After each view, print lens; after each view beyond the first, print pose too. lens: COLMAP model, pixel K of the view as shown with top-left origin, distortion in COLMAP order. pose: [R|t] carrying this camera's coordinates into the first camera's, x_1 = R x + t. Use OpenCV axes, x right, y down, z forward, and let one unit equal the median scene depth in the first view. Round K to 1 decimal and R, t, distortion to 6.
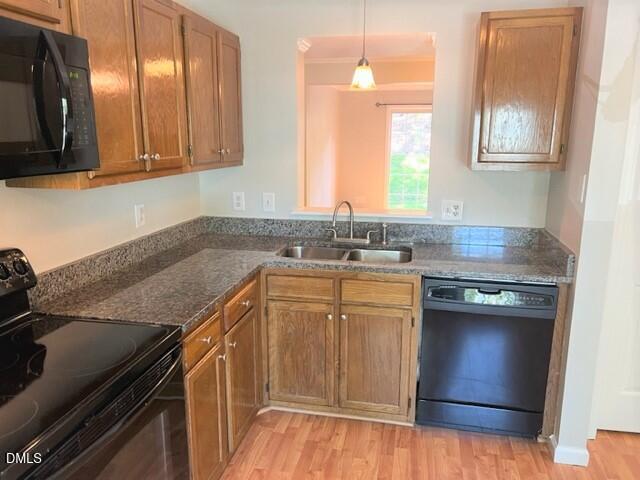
lens RADIAL K [[484.6, 0, 318.0], [0, 484.6, 243.0], [0, 0, 1]] dist [0.038359, -0.031254]
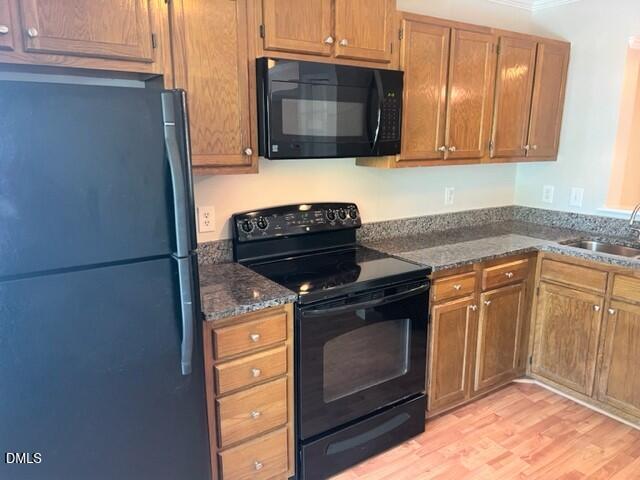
lens RADIAL K [[484.6, 0, 317.9], [0, 484.6, 245.4], [0, 0, 1]] dist [0.038359, -0.031254]
pose [[0.711648, 0.153445, -0.685574, 0.296503], [-0.153036, 0.986281, 0.061892, 0.047633], [0.685666, 0.060872, 0.725367, -0.170689]]
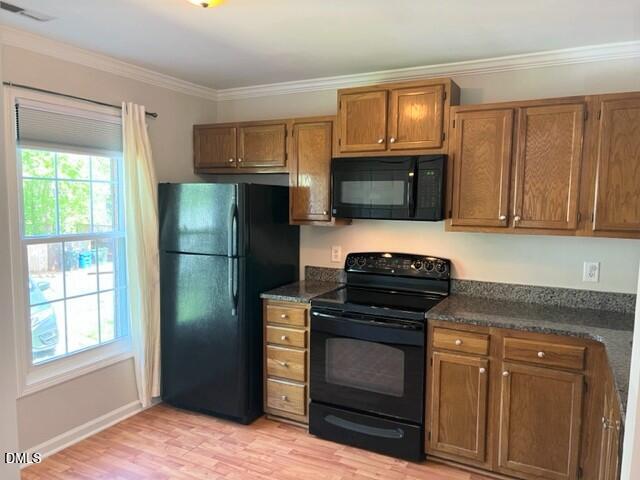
lens RADIAL K [[484.6, 0, 323.2], [0, 484.6, 243.3], [0, 0, 1]] dist [0.038359, -0.031254]
pose [[-0.275971, 0.085103, -0.957391, 0.934818], [-0.218262, 0.964502, 0.148650, -0.158565], [0.936056, 0.249985, -0.247600, 0.688715]]
